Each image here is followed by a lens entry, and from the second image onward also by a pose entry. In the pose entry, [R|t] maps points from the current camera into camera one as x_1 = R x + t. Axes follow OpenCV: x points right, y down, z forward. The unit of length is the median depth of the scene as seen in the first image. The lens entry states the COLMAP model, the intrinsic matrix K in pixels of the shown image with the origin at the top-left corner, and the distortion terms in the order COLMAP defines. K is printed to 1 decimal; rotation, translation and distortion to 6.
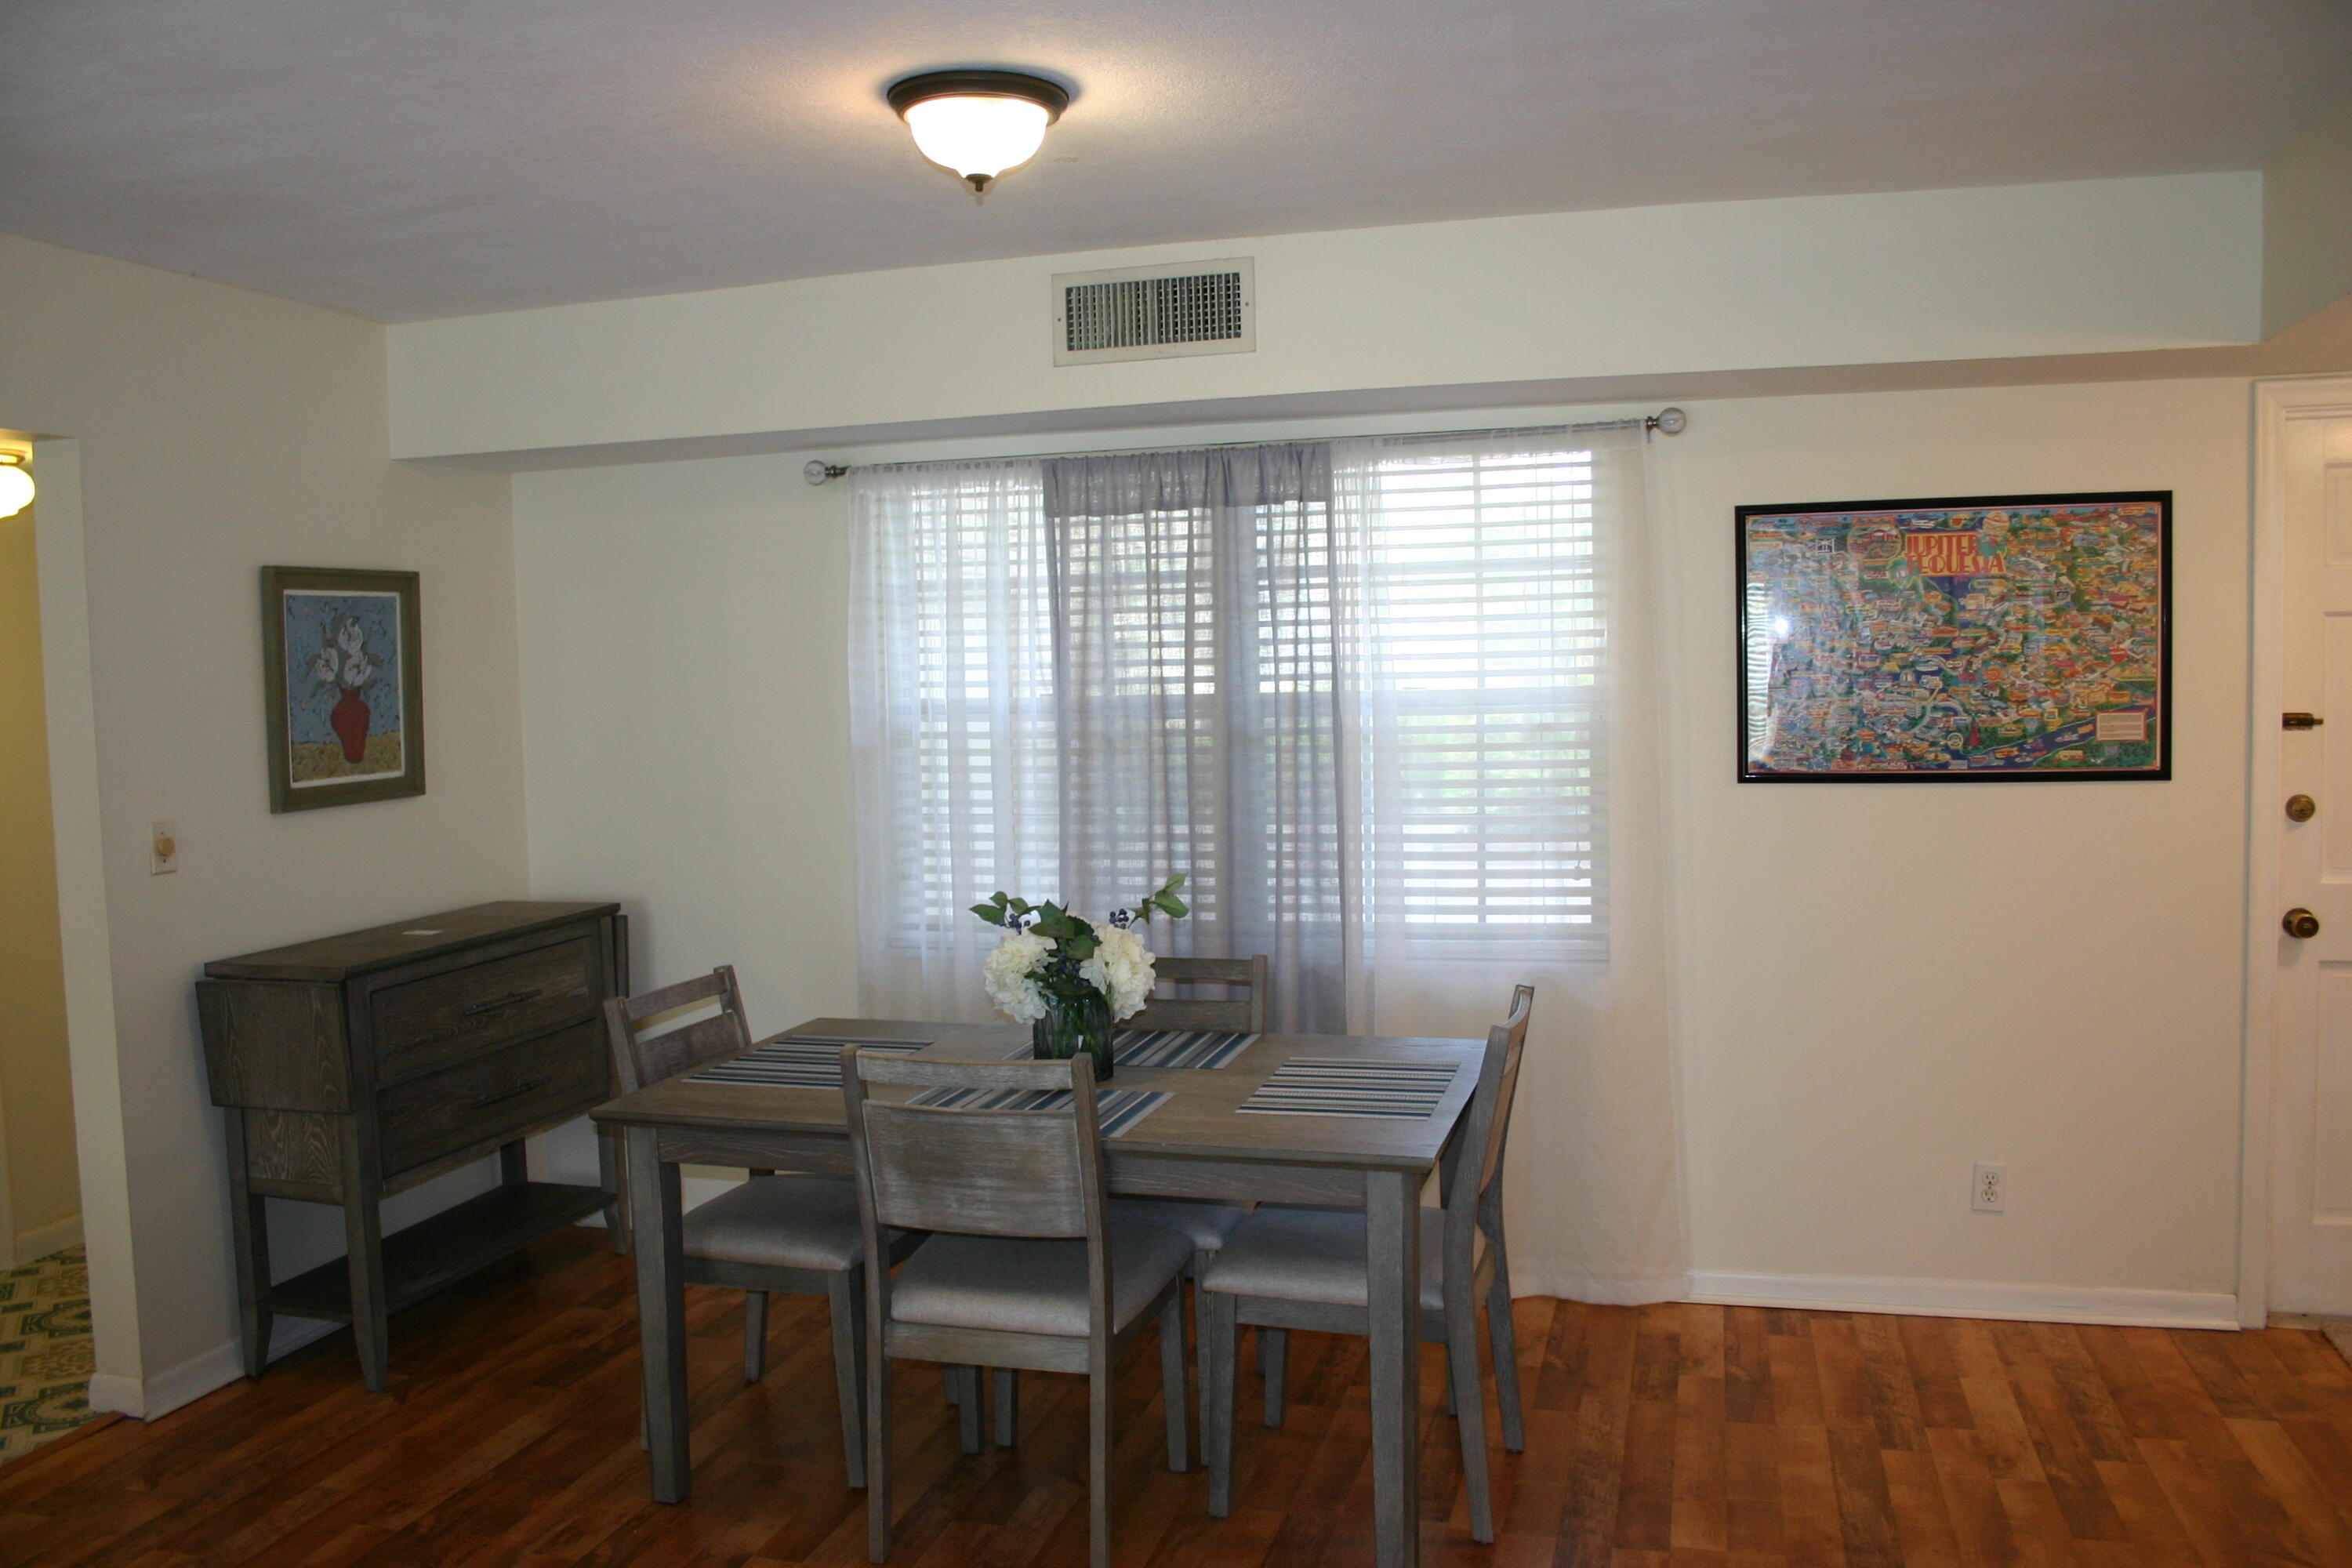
lens RADIAL K [[1872.8, 0, 1164.7], [0, 1872.8, 796.0], [0, 0, 1]] dist [-0.099041, 0.003301]
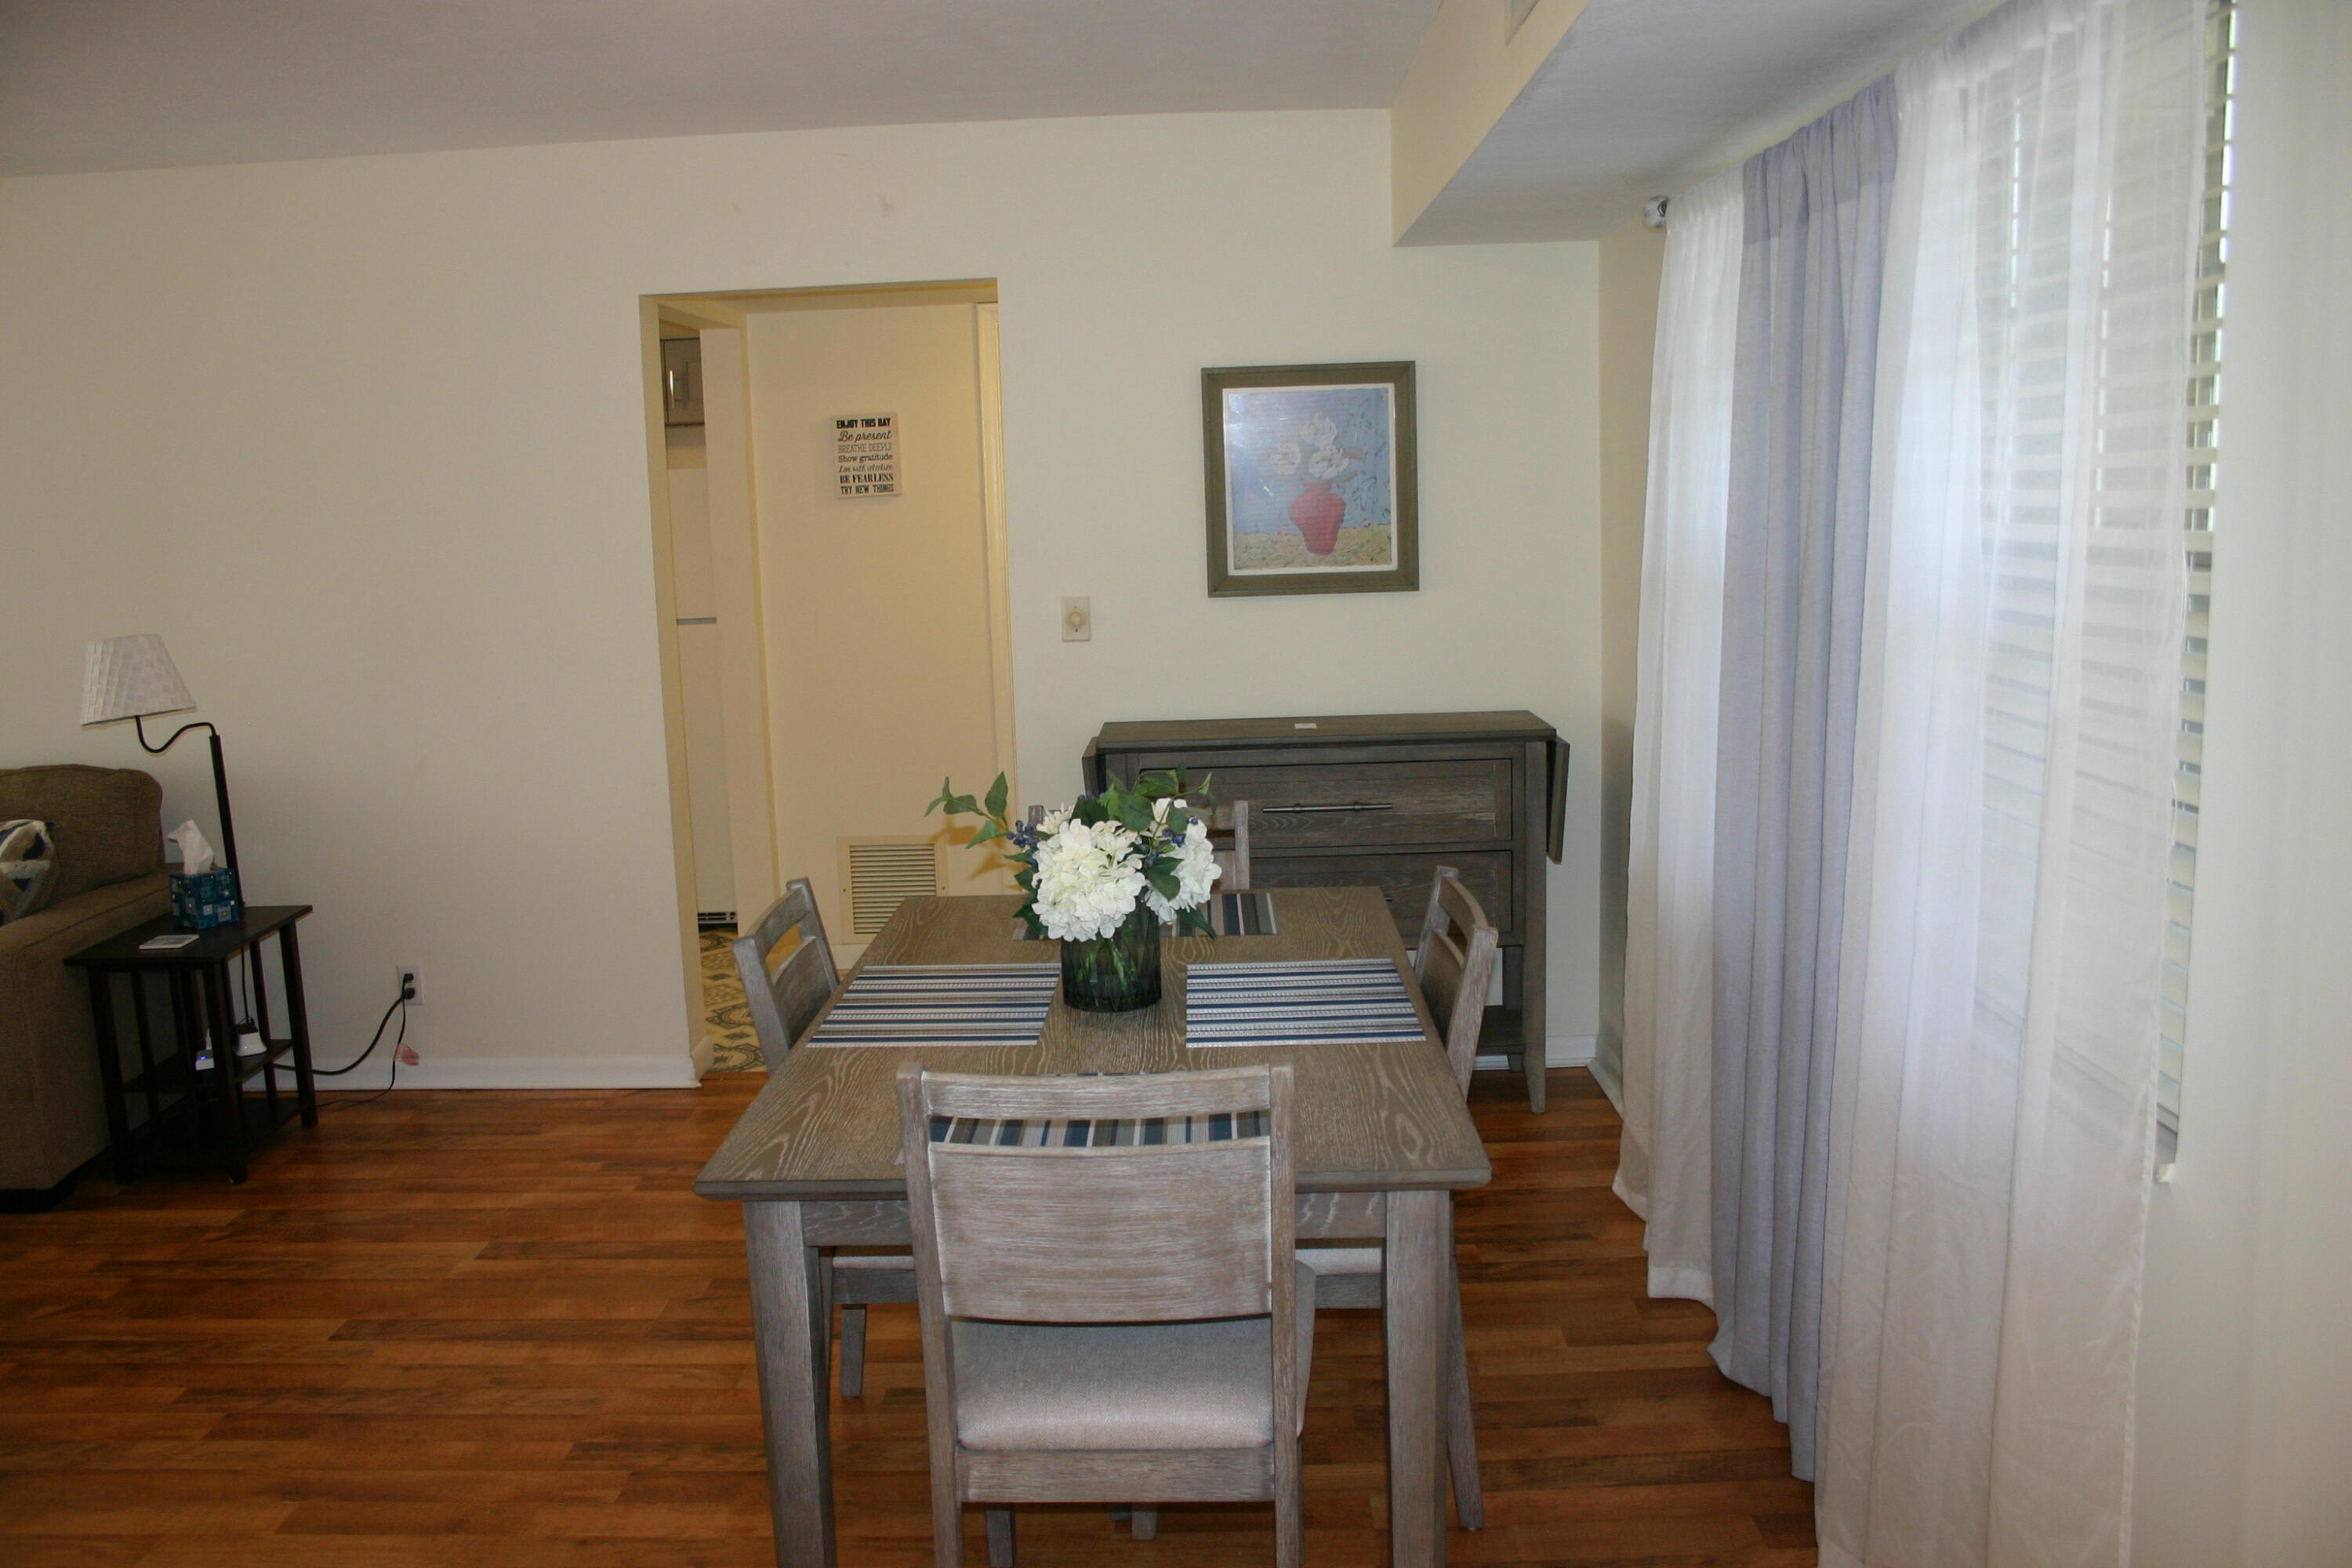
lens RADIAL K [[1894.4, 0, 1159.7], [0, 1894.4, 792.5], [0, 0, 1]] dist [-0.153916, 0.124881]
pose [[0.260585, 0.169471, -0.950460, 0.574282], [-0.044871, 0.985535, 0.163423, -0.056645], [0.964408, 0.000063, 0.264420, 0.649621]]
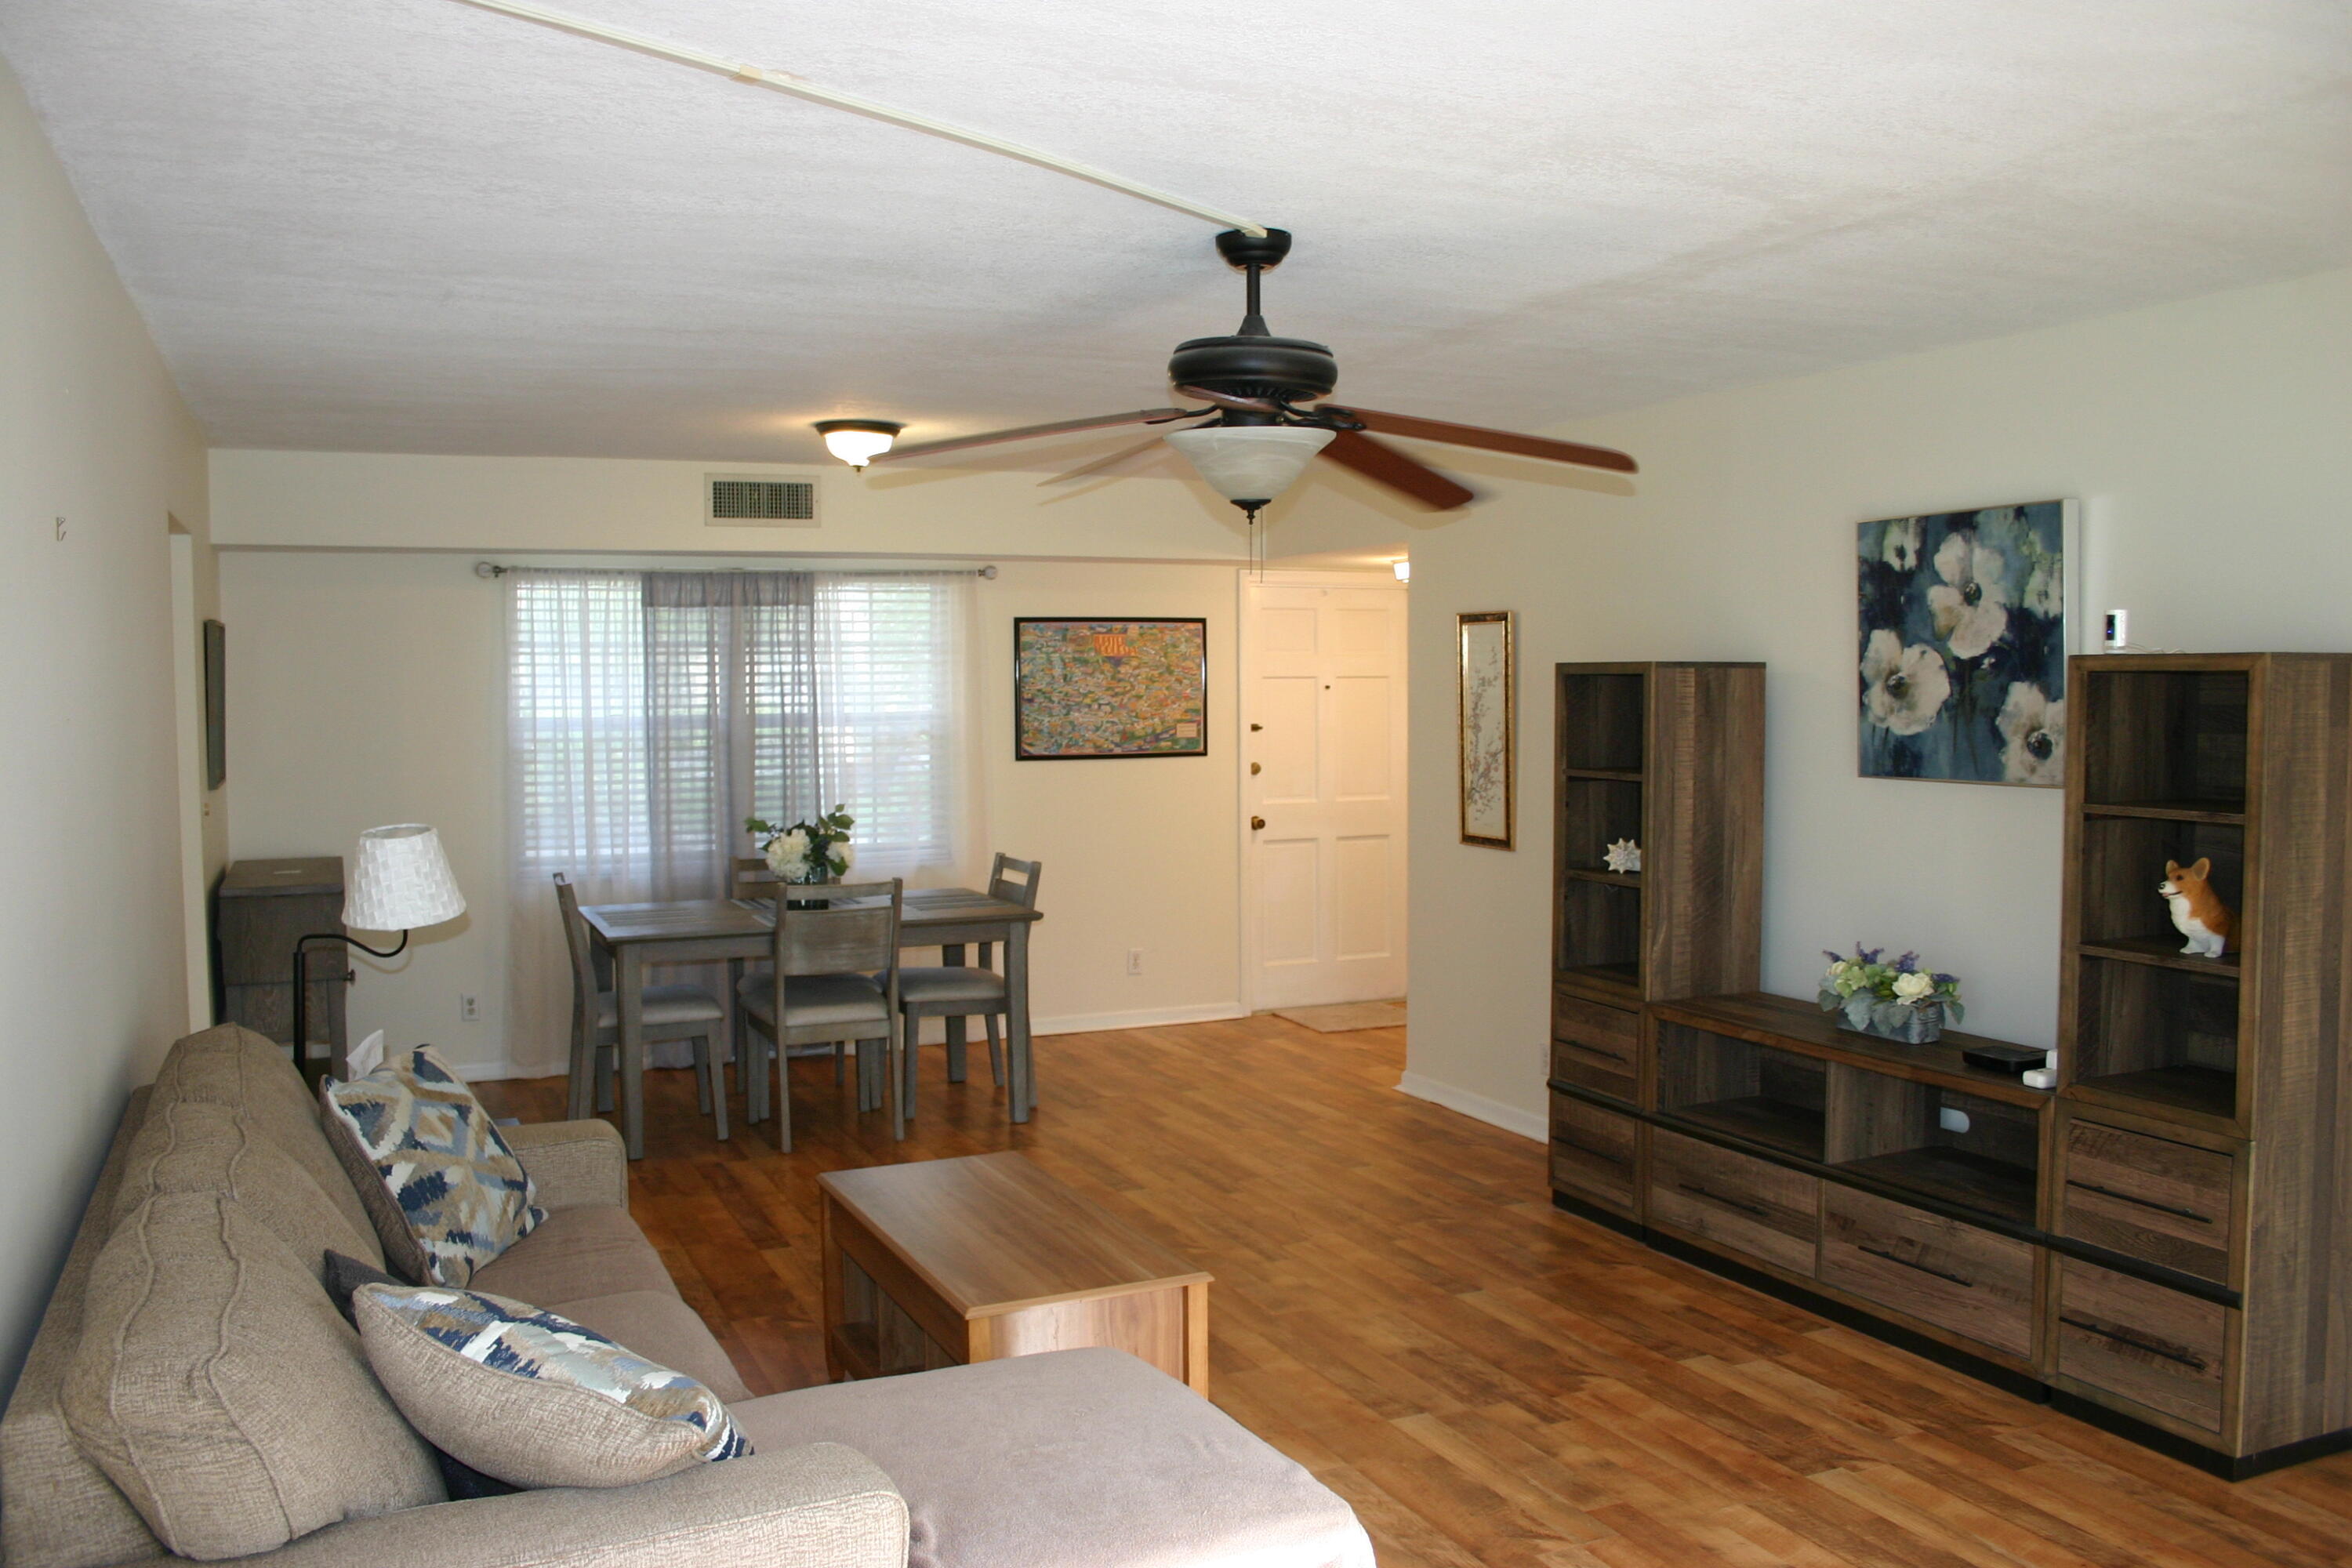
lens RADIAL K [[1894.4, 0, 1159.7], [0, 1894.4, 792.5], [0, 0, 1]] dist [-0.153916, 0.124881]
pose [[0.761511, -0.018932, 0.647875, -0.820269], [0.034498, 0.999340, -0.011346, 0.051255], [-0.647233, 0.030990, 0.761662, -0.567704]]
